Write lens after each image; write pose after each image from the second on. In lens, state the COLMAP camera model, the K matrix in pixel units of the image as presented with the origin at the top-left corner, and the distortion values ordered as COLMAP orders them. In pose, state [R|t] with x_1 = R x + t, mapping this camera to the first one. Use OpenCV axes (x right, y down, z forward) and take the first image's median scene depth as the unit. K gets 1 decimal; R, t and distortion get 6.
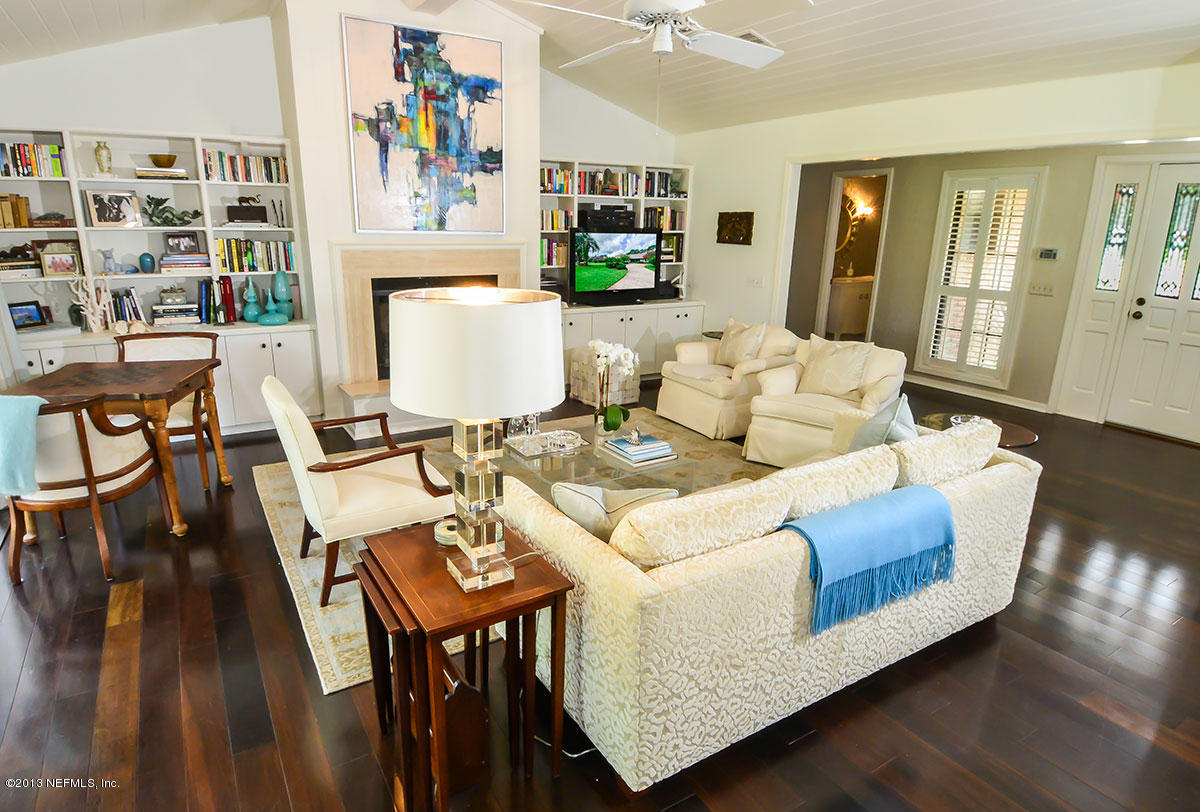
lens RADIAL K [[678.2, 0, 600.0], [0, 678.2, 406.0], [0, 0, 1]] dist [0.001043, -0.043886]
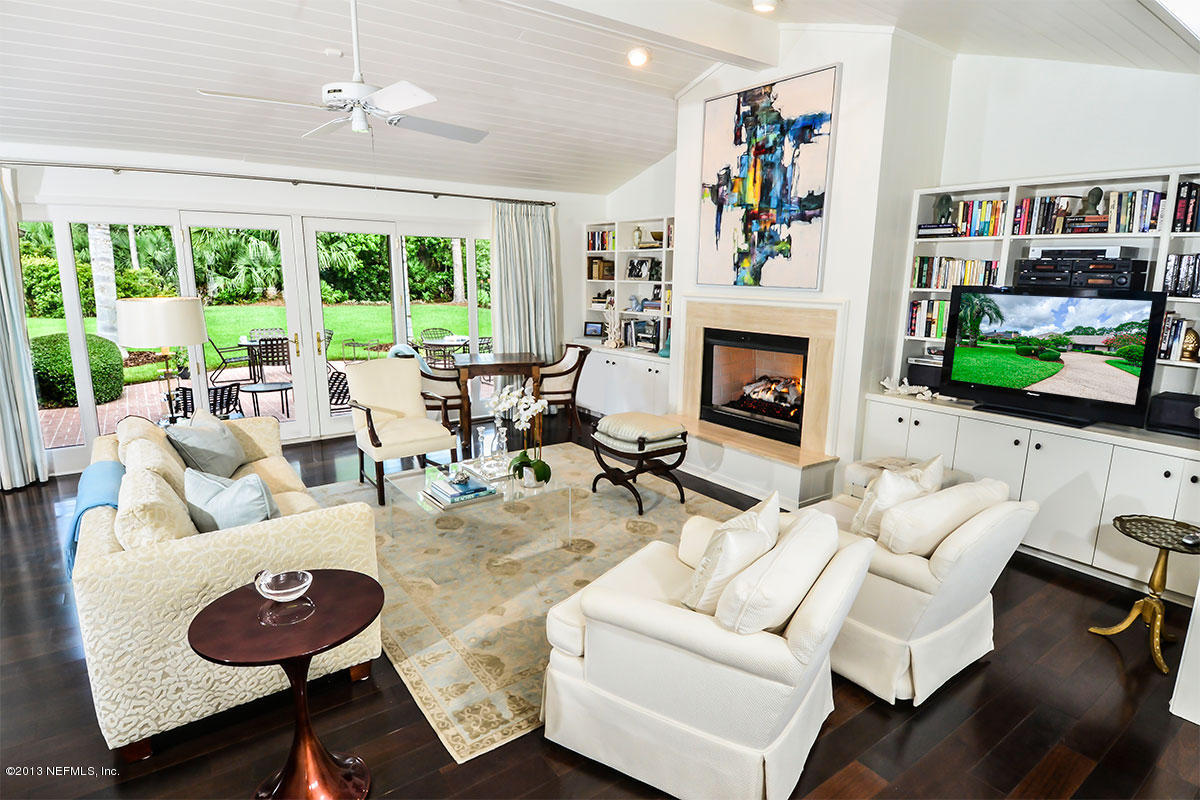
lens RADIAL K [[624.4, 0, 600.0], [0, 624.4, 400.0], [0, 0, 1]] dist [-0.001724, -0.000725]
pose [[0.069643, 0.172217, -0.982594, 0.673252], [-0.285655, 0.947182, 0.145765, -0.175174], [0.955799, 0.270531, 0.115159, 0.749037]]
